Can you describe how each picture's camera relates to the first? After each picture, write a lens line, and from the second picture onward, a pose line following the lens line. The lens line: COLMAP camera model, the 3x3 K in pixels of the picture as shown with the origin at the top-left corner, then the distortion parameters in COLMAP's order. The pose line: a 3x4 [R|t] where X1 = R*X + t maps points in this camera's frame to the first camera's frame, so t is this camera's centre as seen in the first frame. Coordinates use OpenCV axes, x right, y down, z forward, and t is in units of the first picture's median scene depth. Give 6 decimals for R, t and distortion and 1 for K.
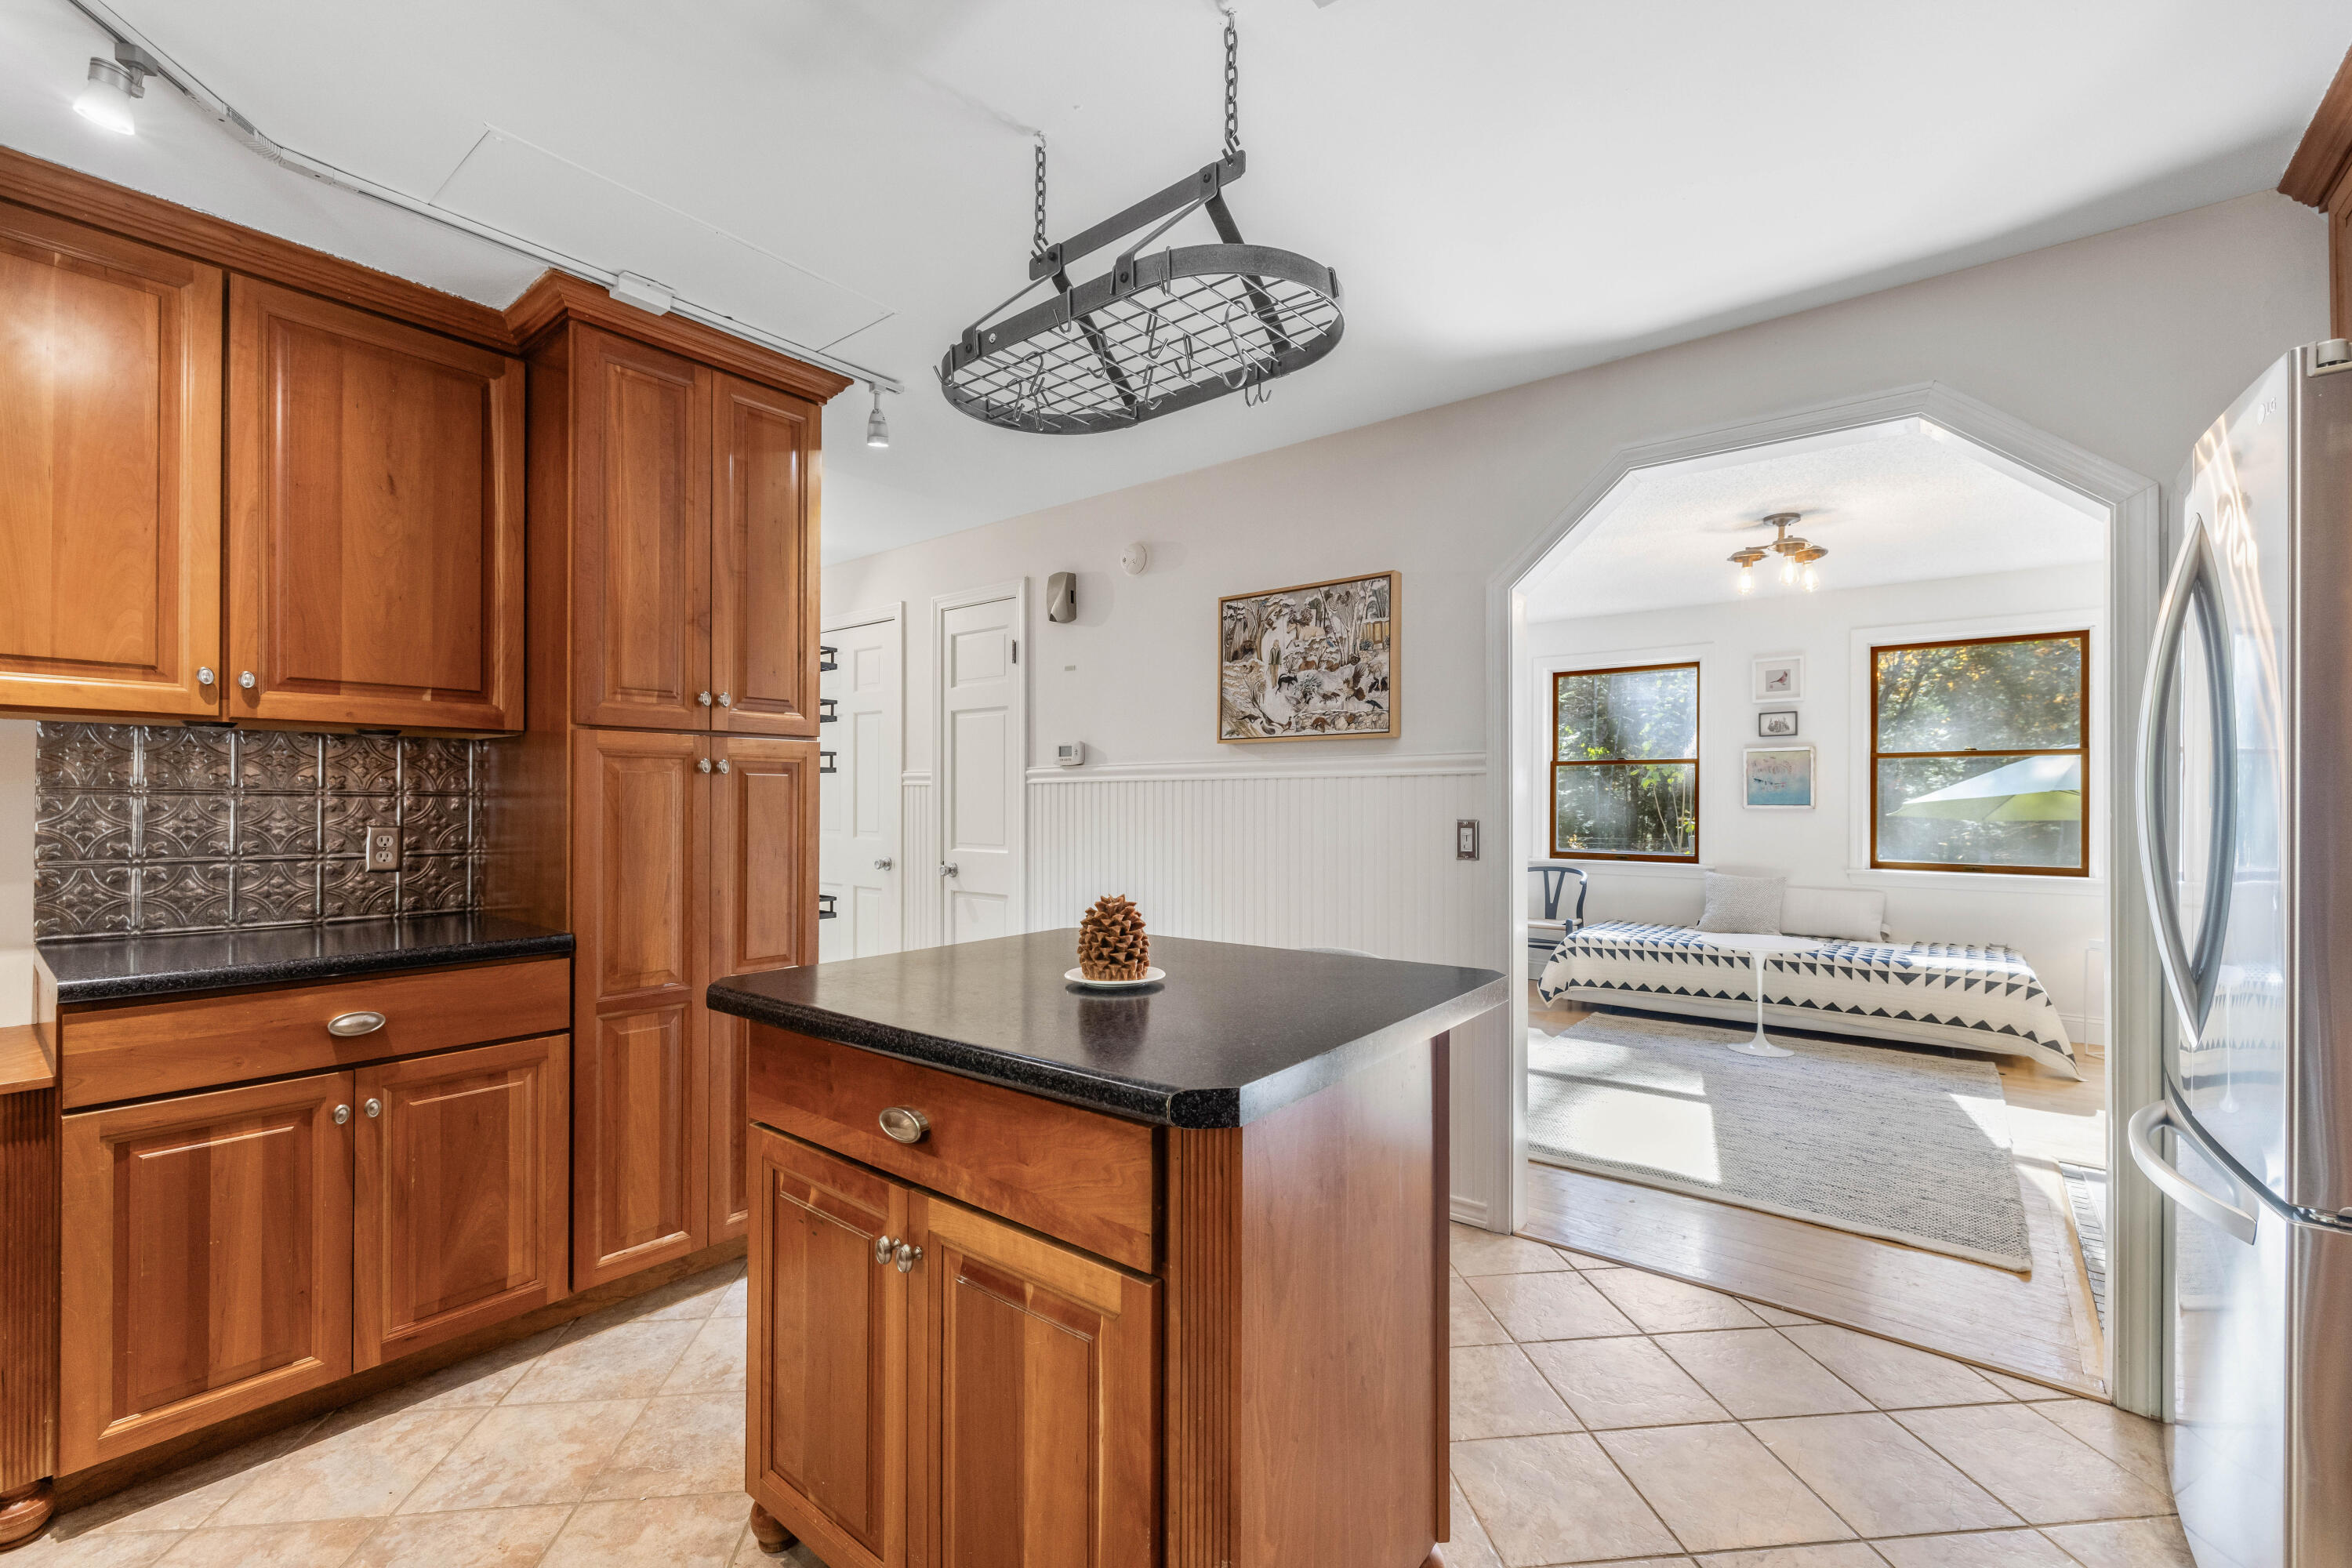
lens RADIAL K [[994.7, 0, 1170.1], [0, 994.7, 795.8], [0, 0, 1]] dist [-0.001244, 0.000538]
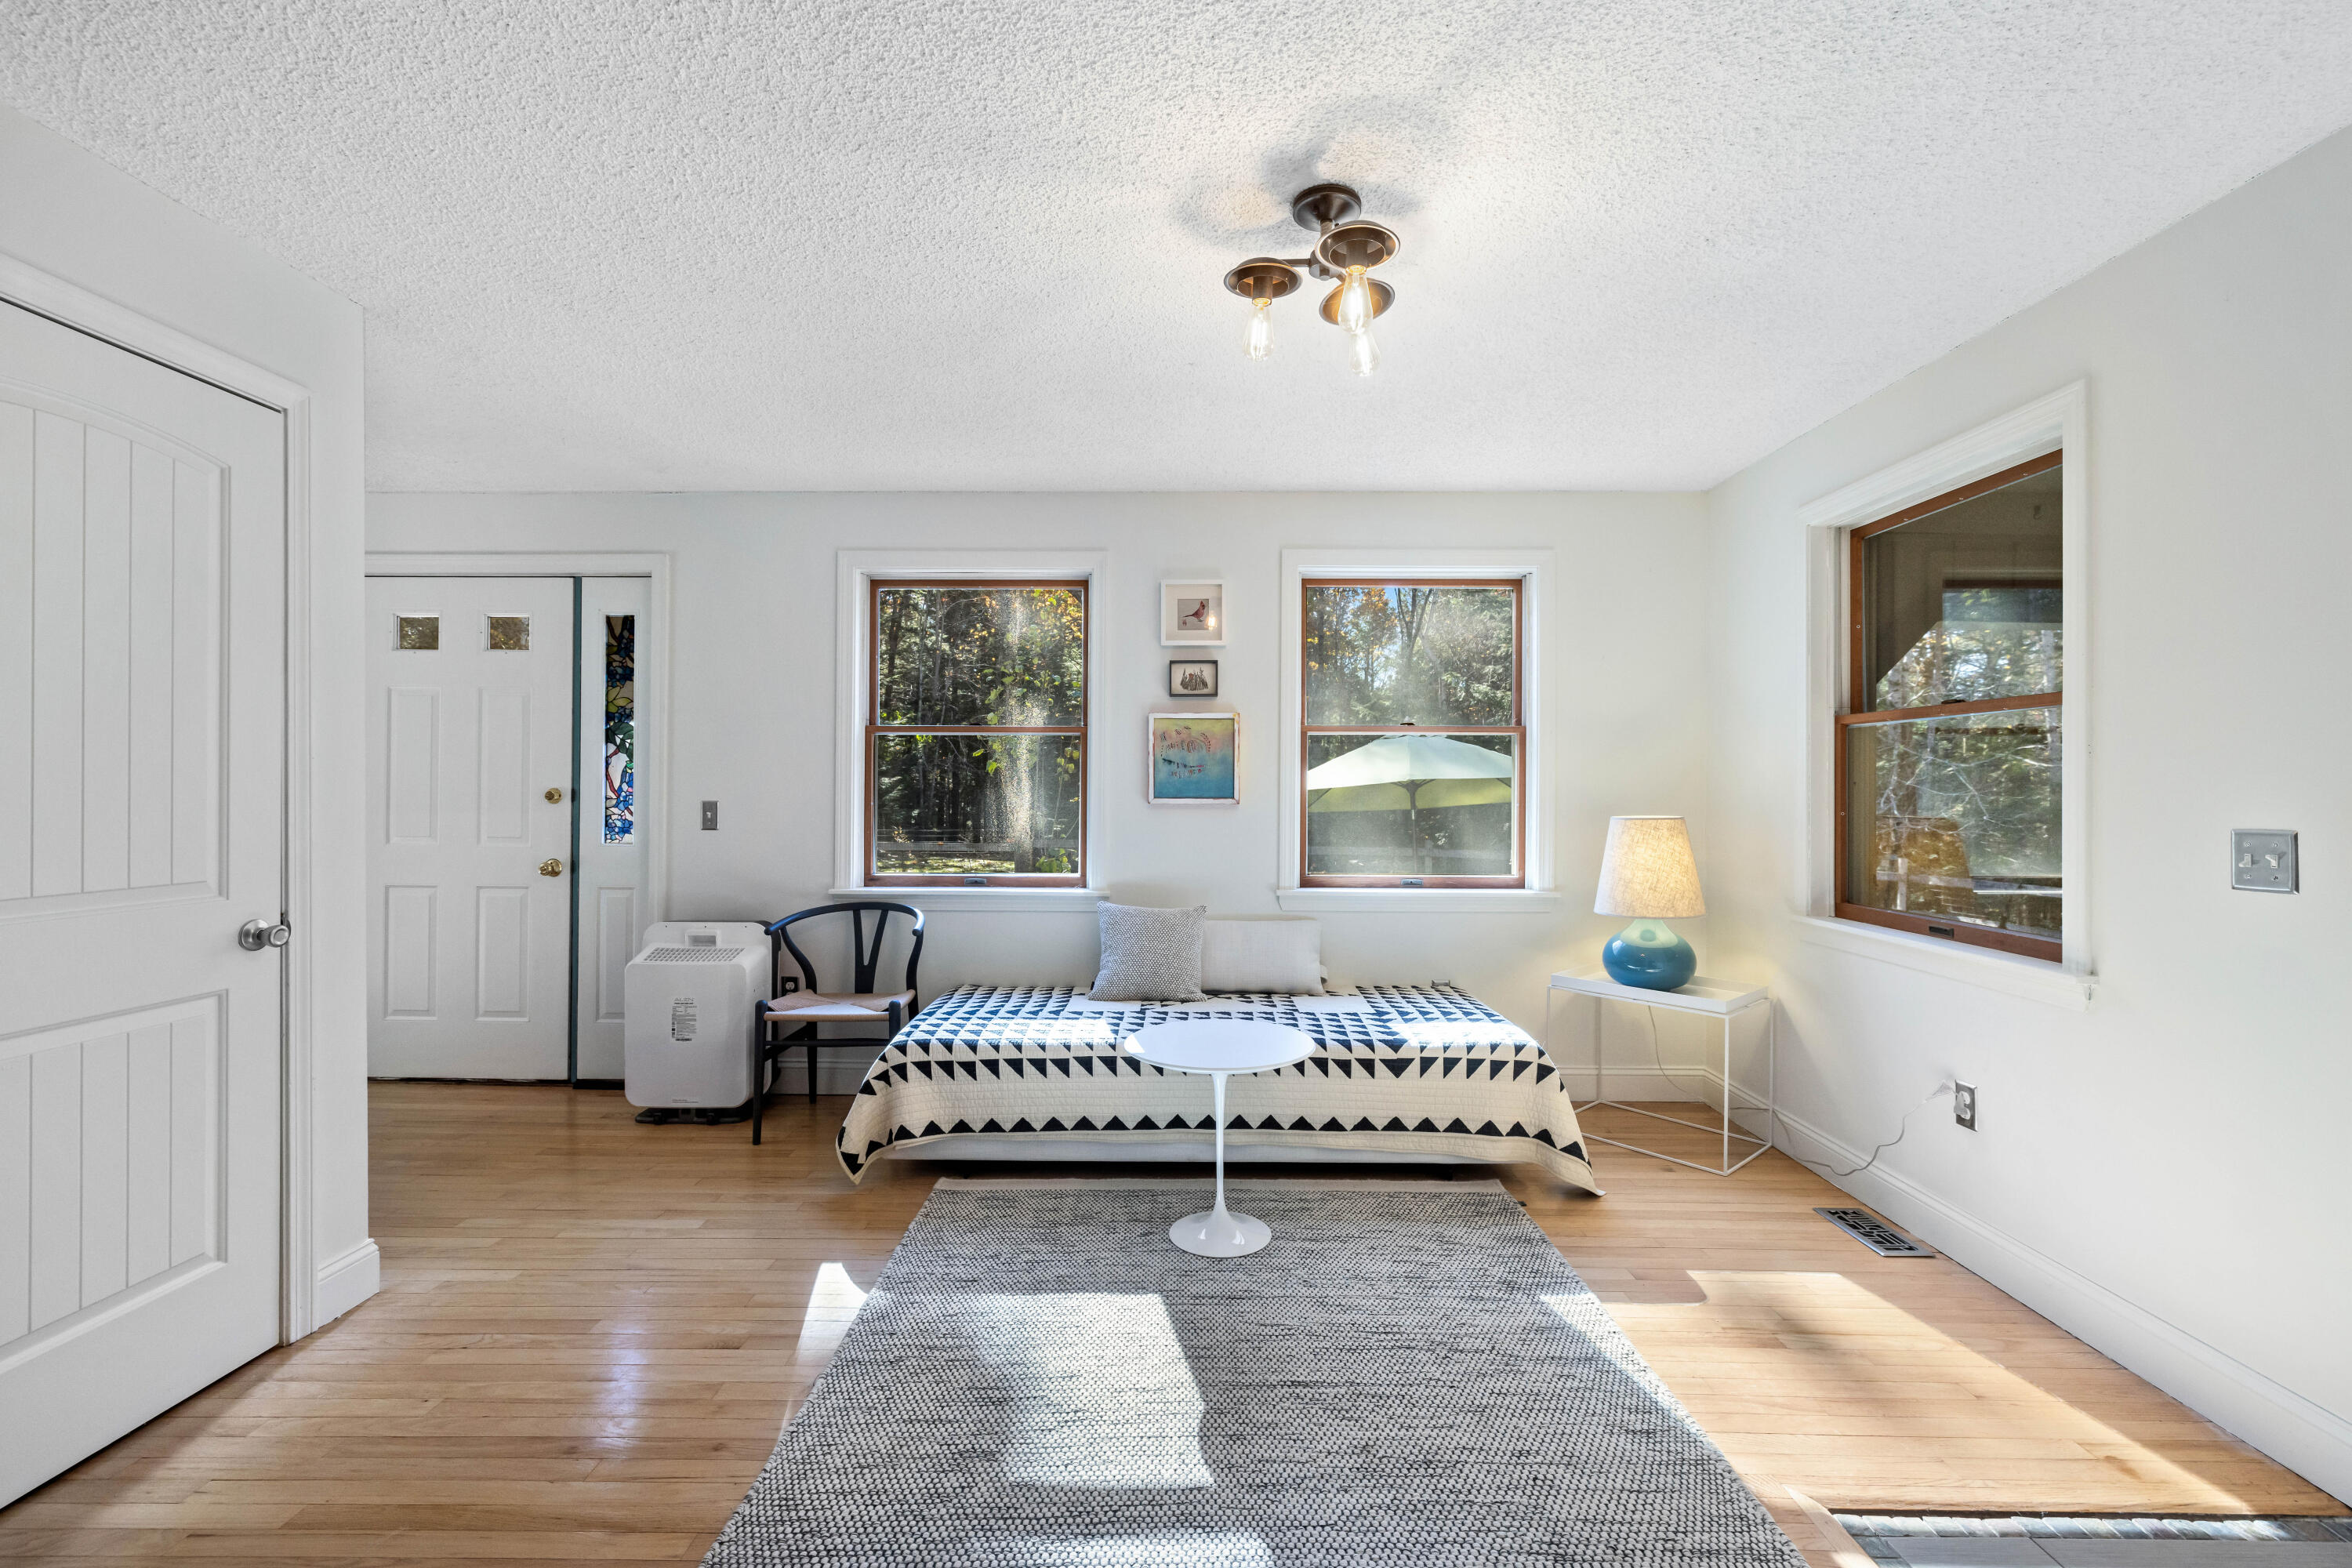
lens RADIAL K [[994.7, 0, 1179.6], [0, 994.7, 787.4], [0, 0, 1]] dist [-0.001244, 0.000538]
pose [[0.789816, 0.001290, 0.613342, 0.192670], [-0.004153, 0.999986, 0.003244, -0.000302], [-0.613329, -0.005109, 0.789811, 0.480722]]
